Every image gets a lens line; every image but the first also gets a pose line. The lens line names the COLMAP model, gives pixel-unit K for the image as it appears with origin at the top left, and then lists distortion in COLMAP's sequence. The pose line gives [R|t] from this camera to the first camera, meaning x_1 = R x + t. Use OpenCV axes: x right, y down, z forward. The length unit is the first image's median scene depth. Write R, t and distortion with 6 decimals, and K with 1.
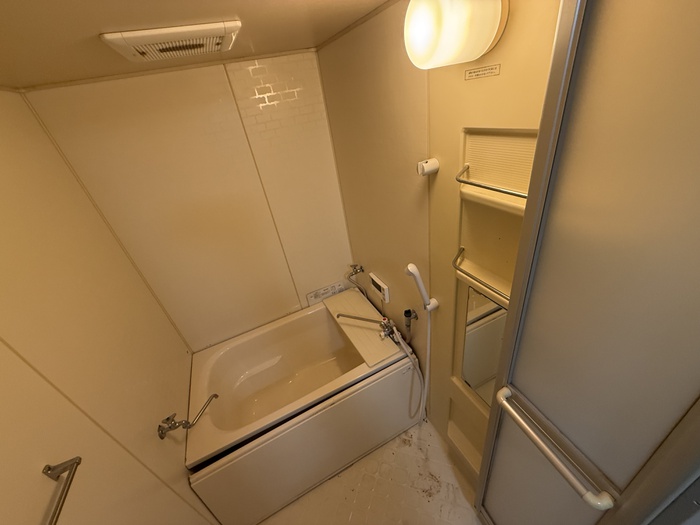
lens RADIAL K [[279.1, 0, 350.1], [0, 279.1, 262.2], [0, 0, 1]] dist [0.000962, -0.000398]
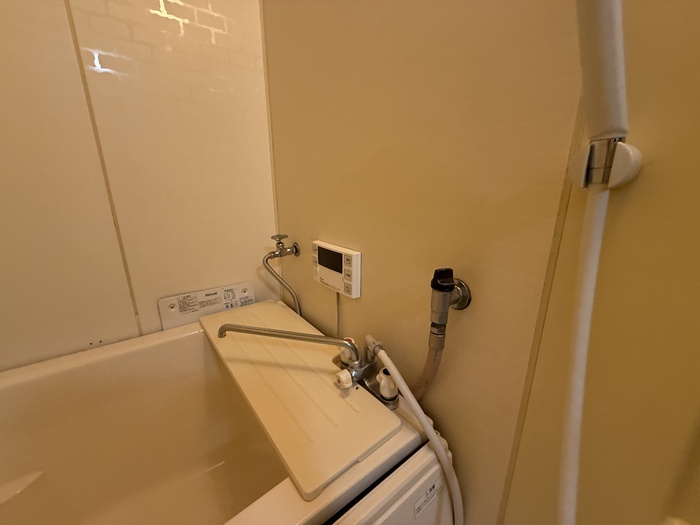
lens RADIAL K [[279.1, 0, 349.9], [0, 279.1, 262.9], [0, 0, 1]] dist [0.000962, -0.000398]
pose [[0.968541, 0.087407, 0.232997, 0.025662], [-0.017726, 0.958139, -0.285753, 0.206820], [-0.248220, 0.272634, 0.929547, 0.594121]]
